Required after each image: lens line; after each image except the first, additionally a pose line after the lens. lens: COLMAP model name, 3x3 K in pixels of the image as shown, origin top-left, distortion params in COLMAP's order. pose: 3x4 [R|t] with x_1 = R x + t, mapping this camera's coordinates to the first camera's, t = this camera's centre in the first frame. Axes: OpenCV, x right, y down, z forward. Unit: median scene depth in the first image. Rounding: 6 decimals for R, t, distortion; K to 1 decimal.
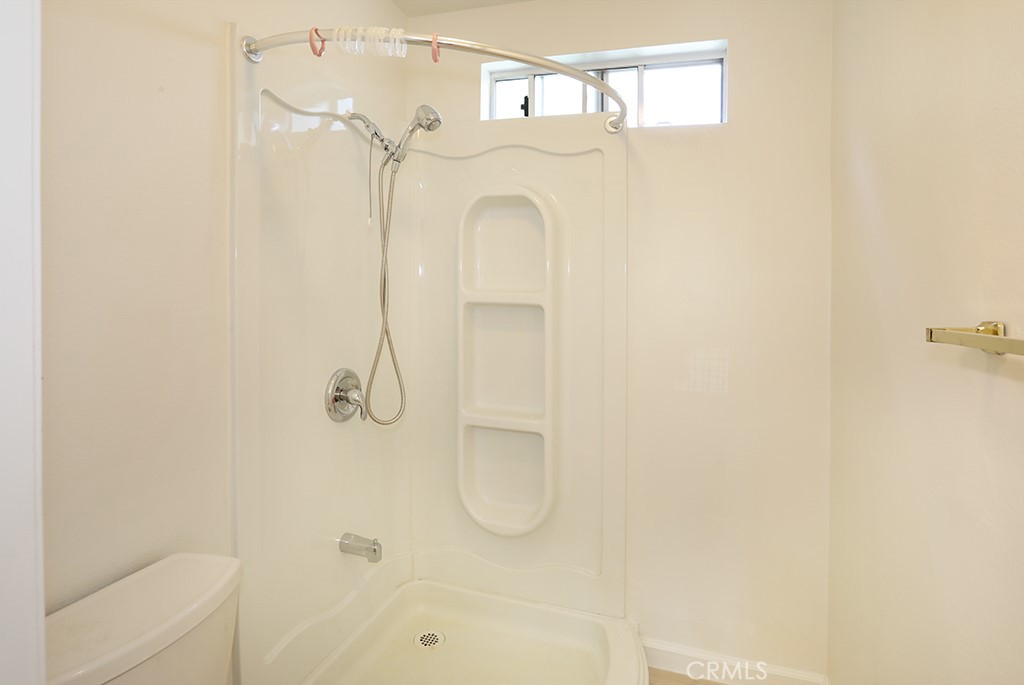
lens RADIAL K [[550.6, 0, 513.1], [0, 550.6, 297.7], [0, 0, 1]] dist [-0.001565, -0.000043]
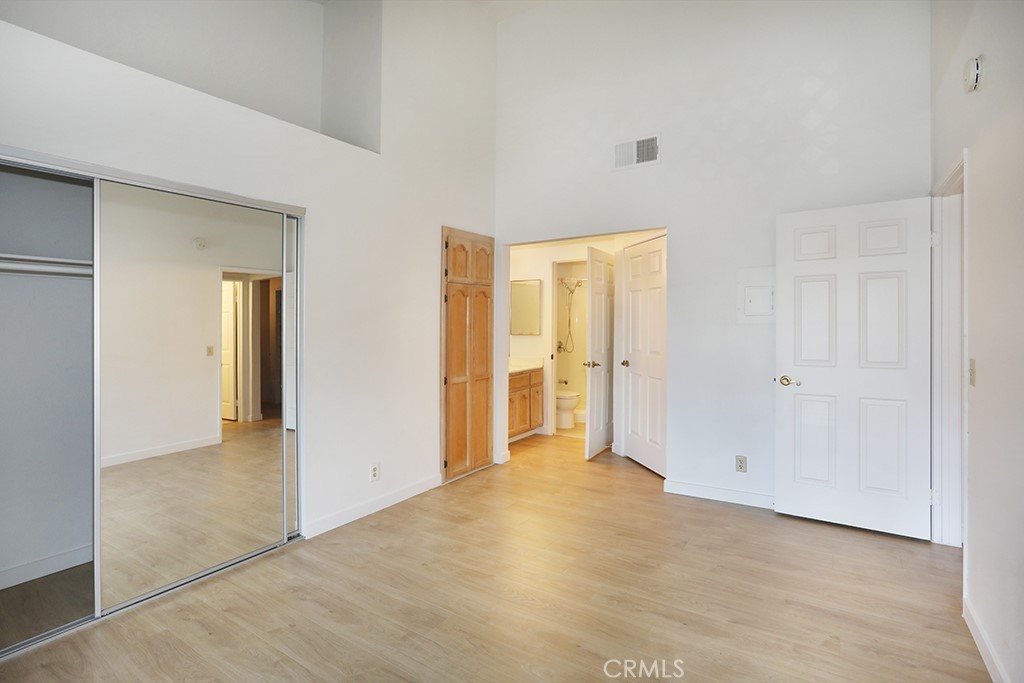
lens RADIAL K [[508.0, 0, 511.2], [0, 508.0, 325.7], [0, 0, 1]] dist [-0.000373, 0.000212]
pose [[0.969972, -0.002959, -0.243199, 0.287980], [0.003156, 0.999995, 0.000418, 0.005578], [0.243196, -0.001173, 0.969976, -2.861485]]
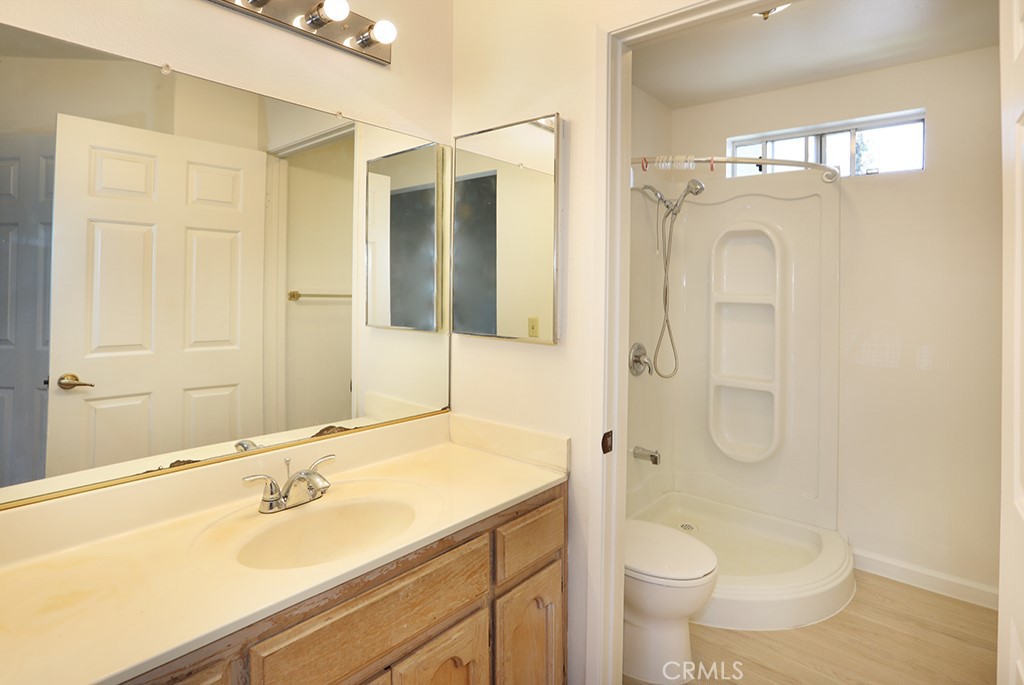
lens RADIAL K [[550.6, 0, 513.1], [0, 550.6, 297.7], [0, 0, 1]] dist [-0.001565, -0.000043]
pose [[0.932863, 0.004498, -0.360205, -0.062848], [-0.004119, 0.999990, 0.001820, -0.004928], [0.360209, -0.000214, 0.932872, -0.602965]]
